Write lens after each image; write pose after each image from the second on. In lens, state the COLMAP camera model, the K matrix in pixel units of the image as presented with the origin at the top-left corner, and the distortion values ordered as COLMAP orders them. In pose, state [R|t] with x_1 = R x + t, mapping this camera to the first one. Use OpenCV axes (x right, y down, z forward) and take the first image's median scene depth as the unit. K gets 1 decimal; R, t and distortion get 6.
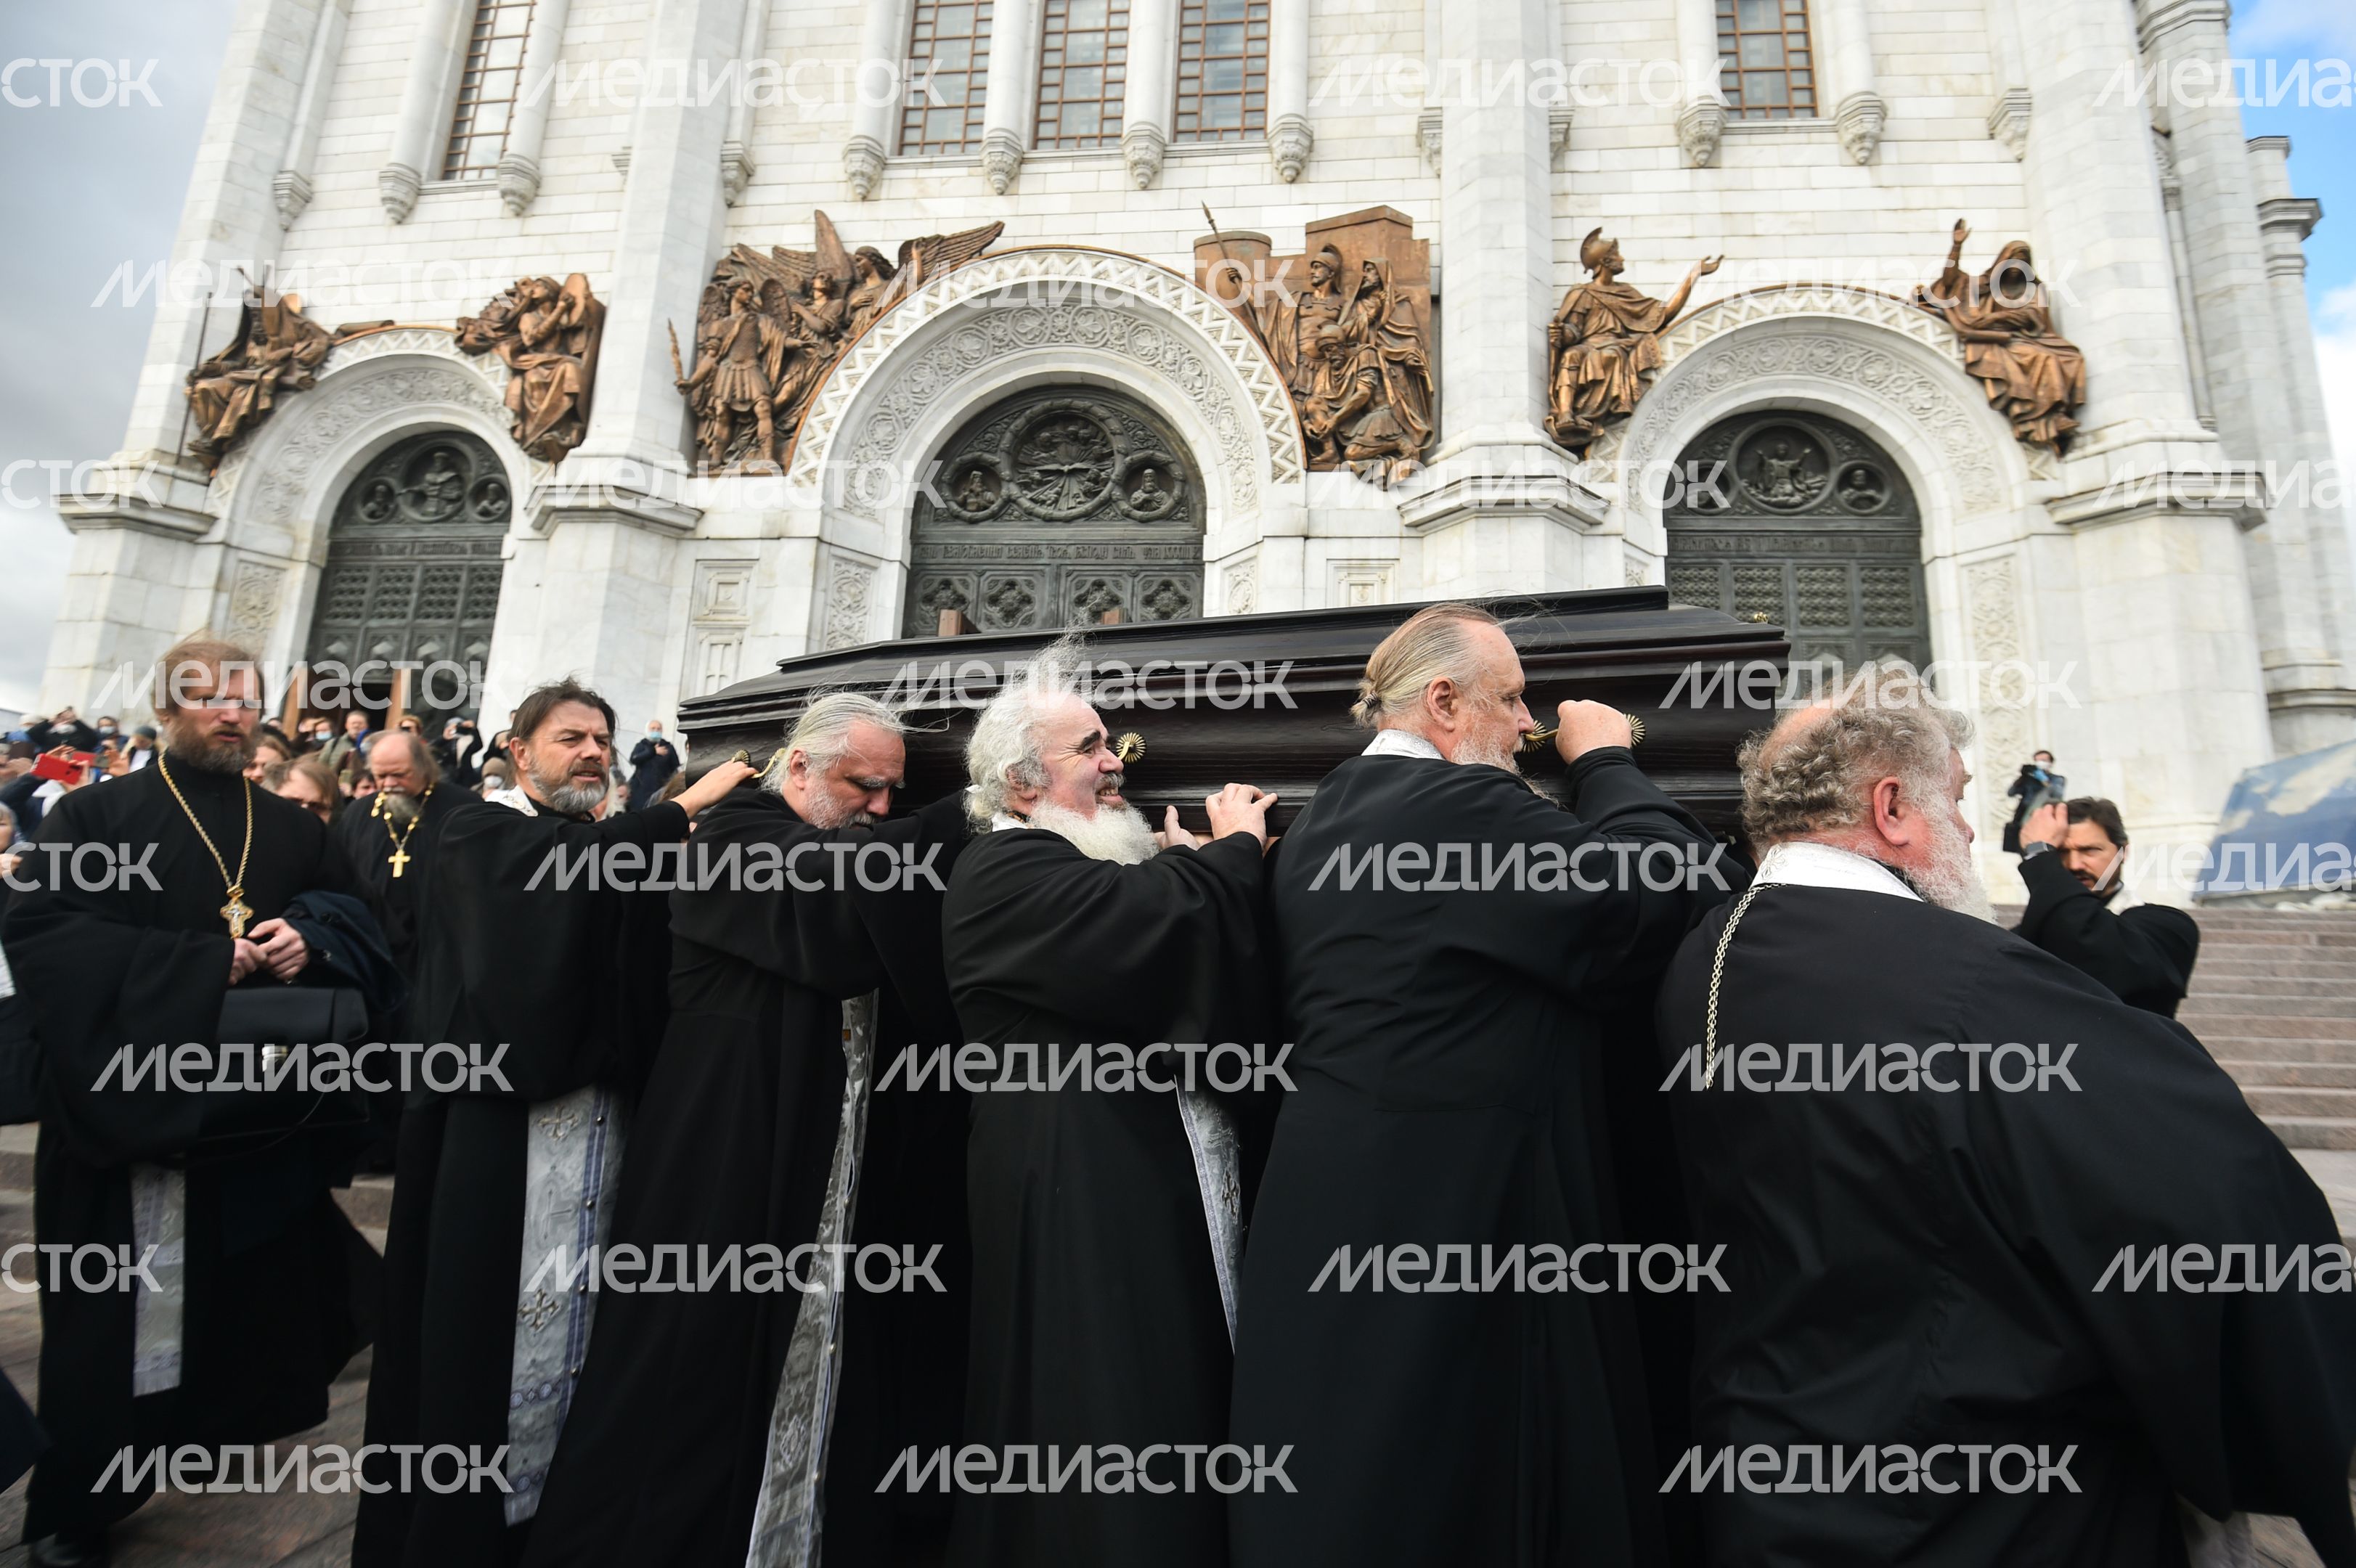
lens RADIAL K [[1080.6, 0, 1188.8], [0, 1080.6, 790.5], [0, 0, 1]] dist [0.017812, -0.029930]
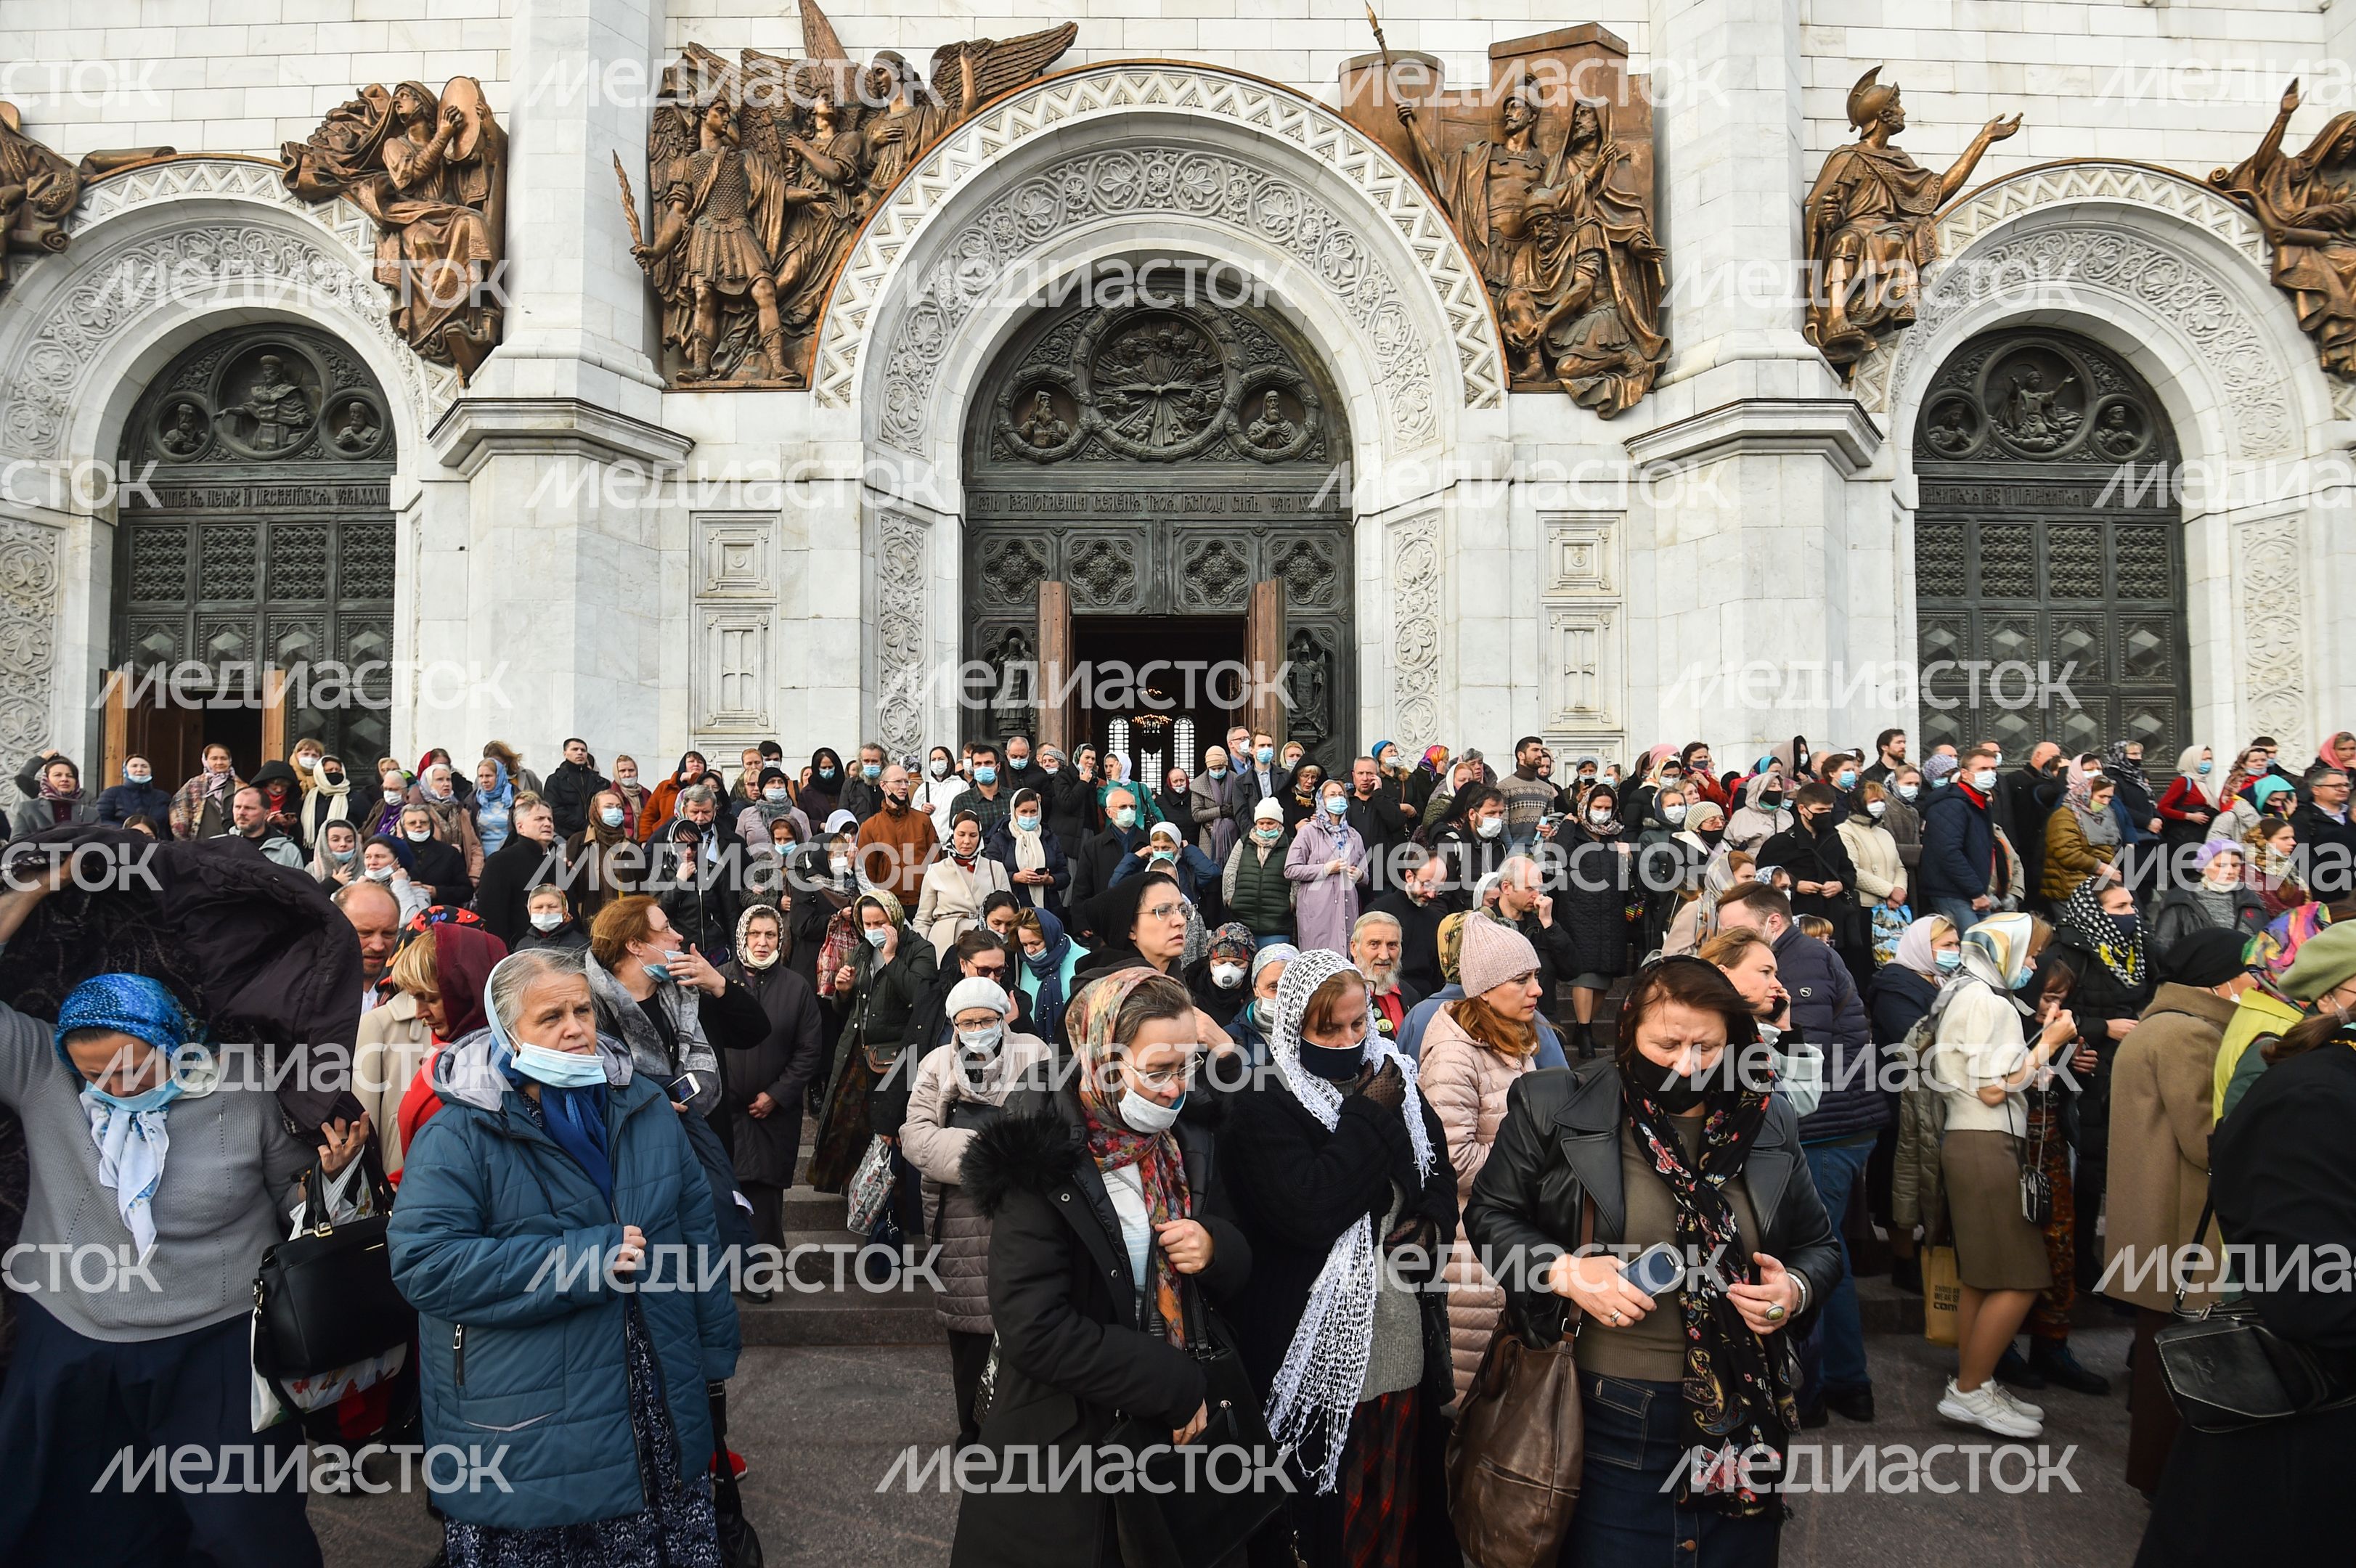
lens RADIAL K [[1159.1, 0, 1150.6], [0, 1159.1, 1007.4], [0, 0, 1]] dist [0.013513, -0.016809]
pose [[0.992244, -0.044913, 0.115909, -0.245577], [0.024688, 0.985073, 0.170355, -0.005473], [-0.121830, -0.166172, 0.978542, 0.123927]]
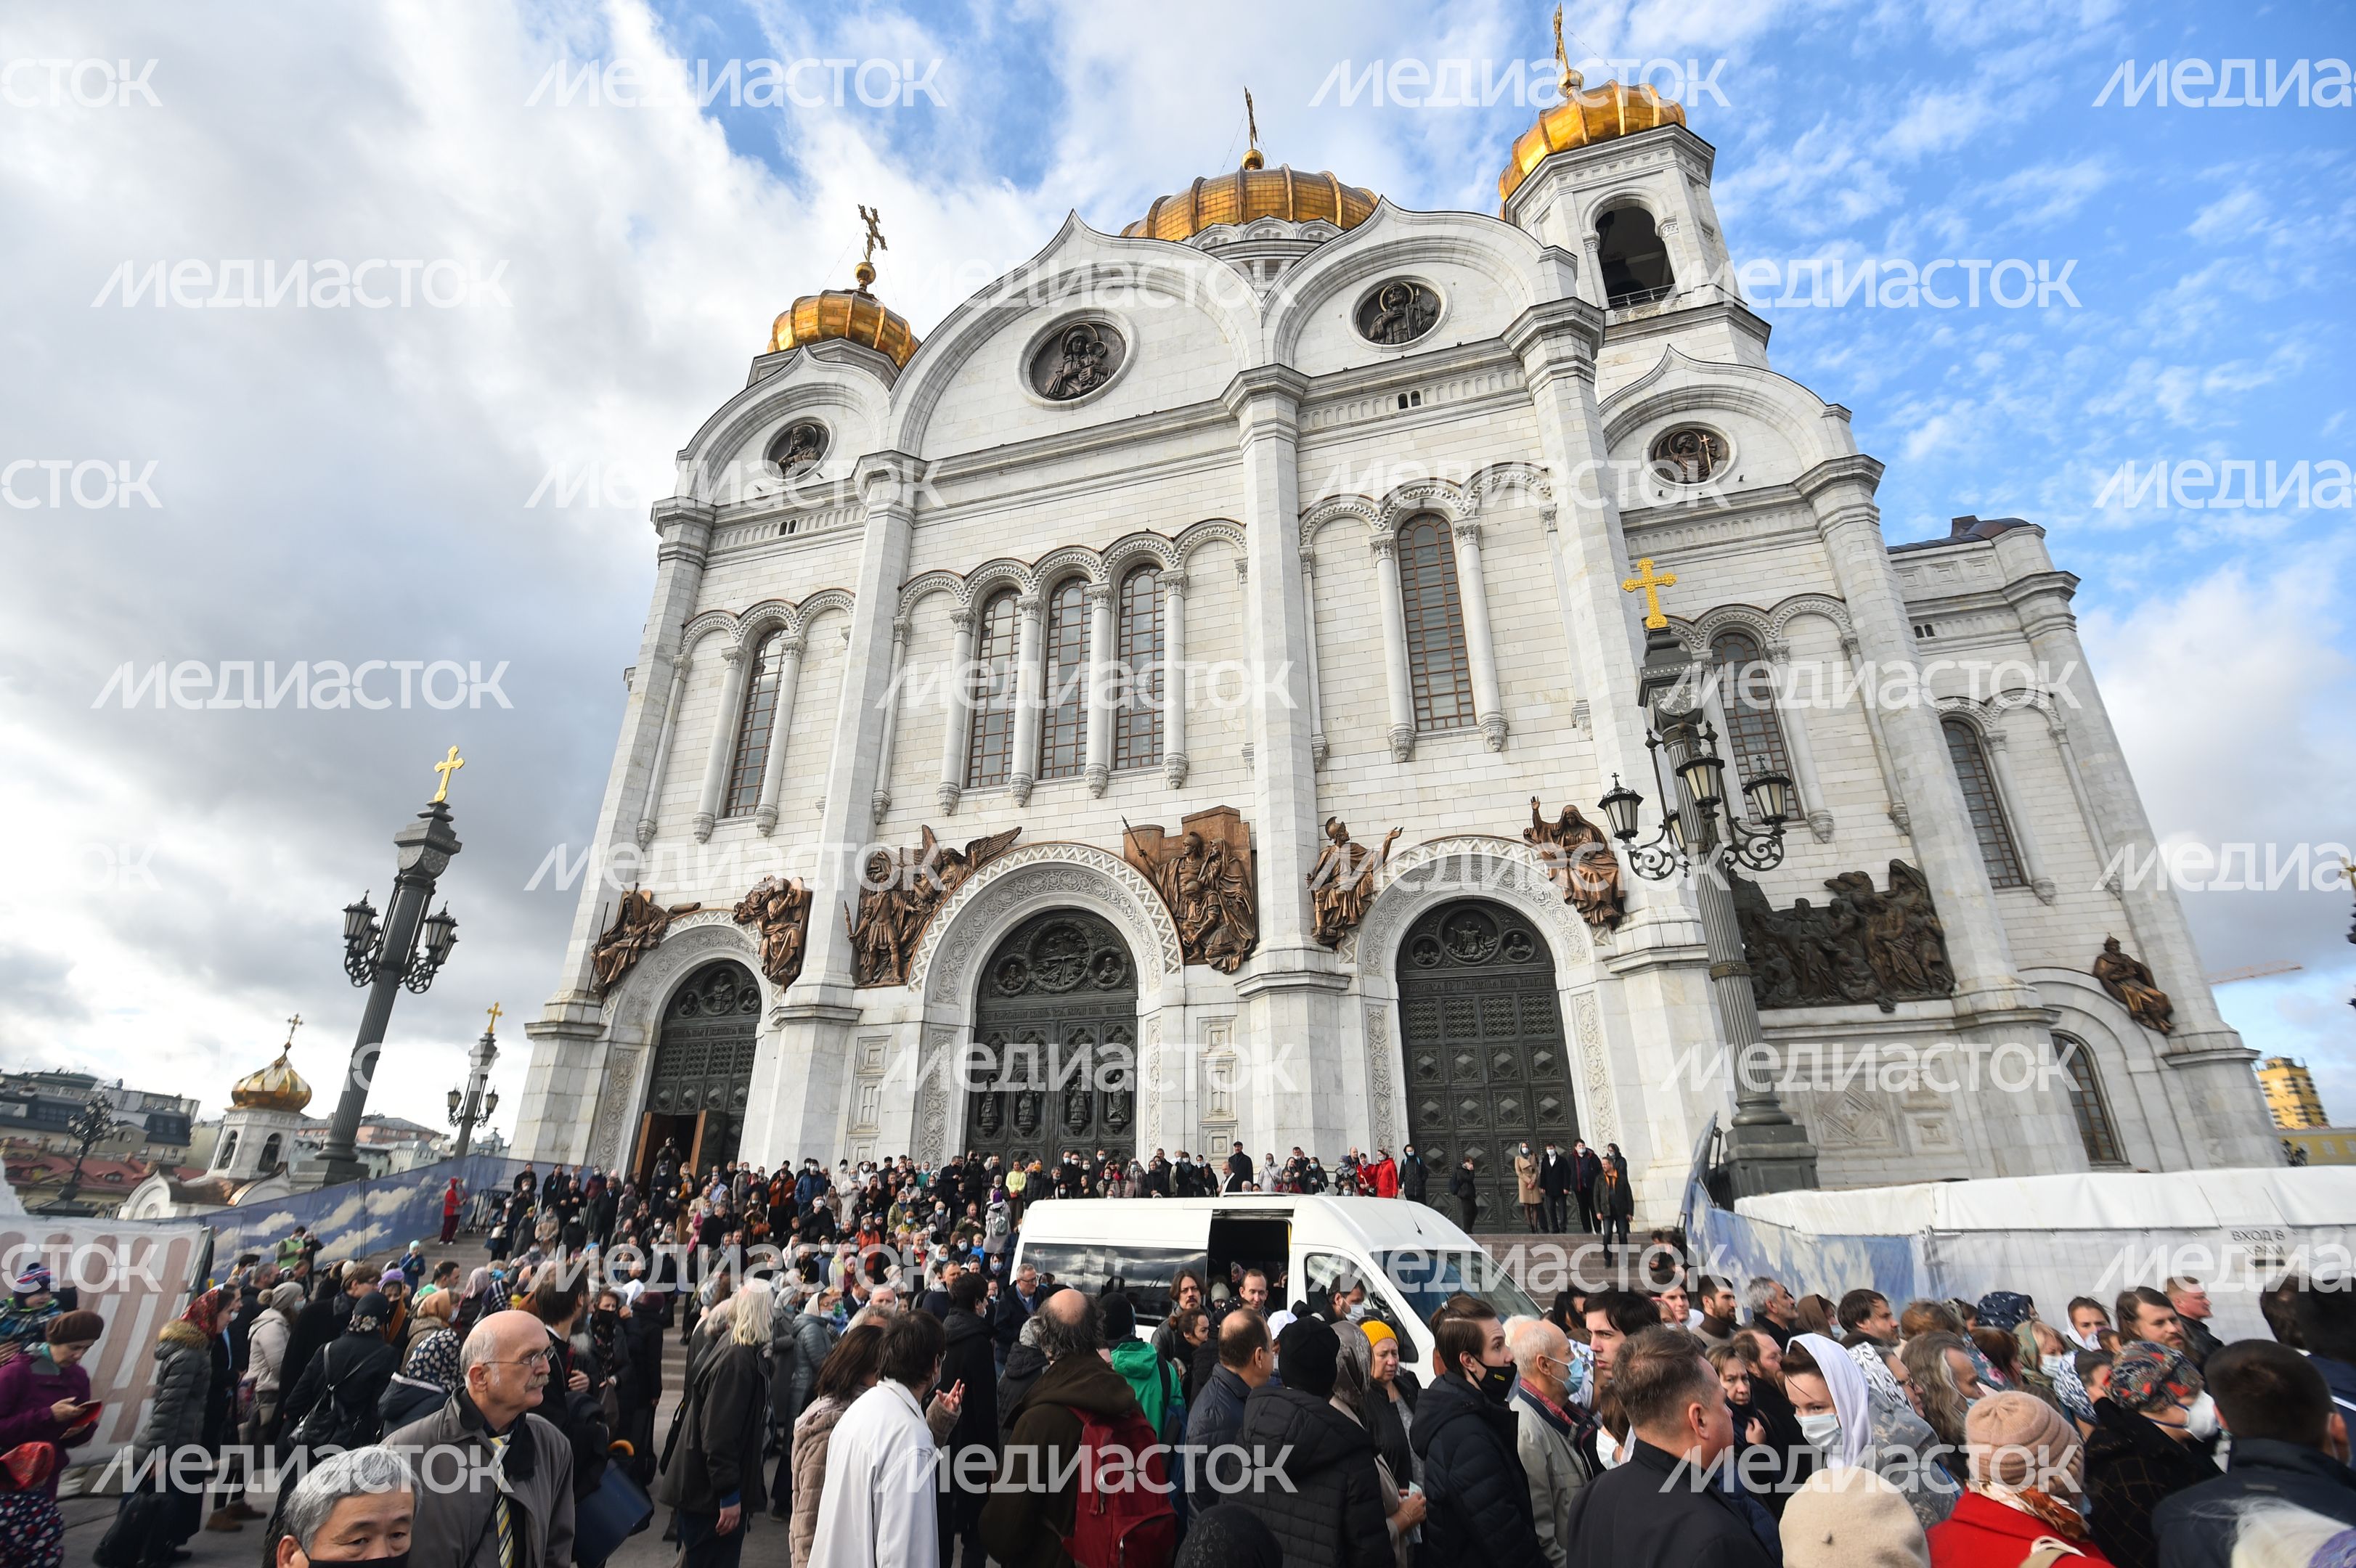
lens RADIAL K [[1057.1, 0, 1170.6], [0, 1057.1, 790.0], [0, 0, 1]] dist [0.021794, -0.034355]
pose [[0.982781, -0.109143, -0.149095, 0.345776], [0.070184, 0.966928, -0.245201, -0.140155], [0.170926, 0.230515, 0.957939, -0.658108]]
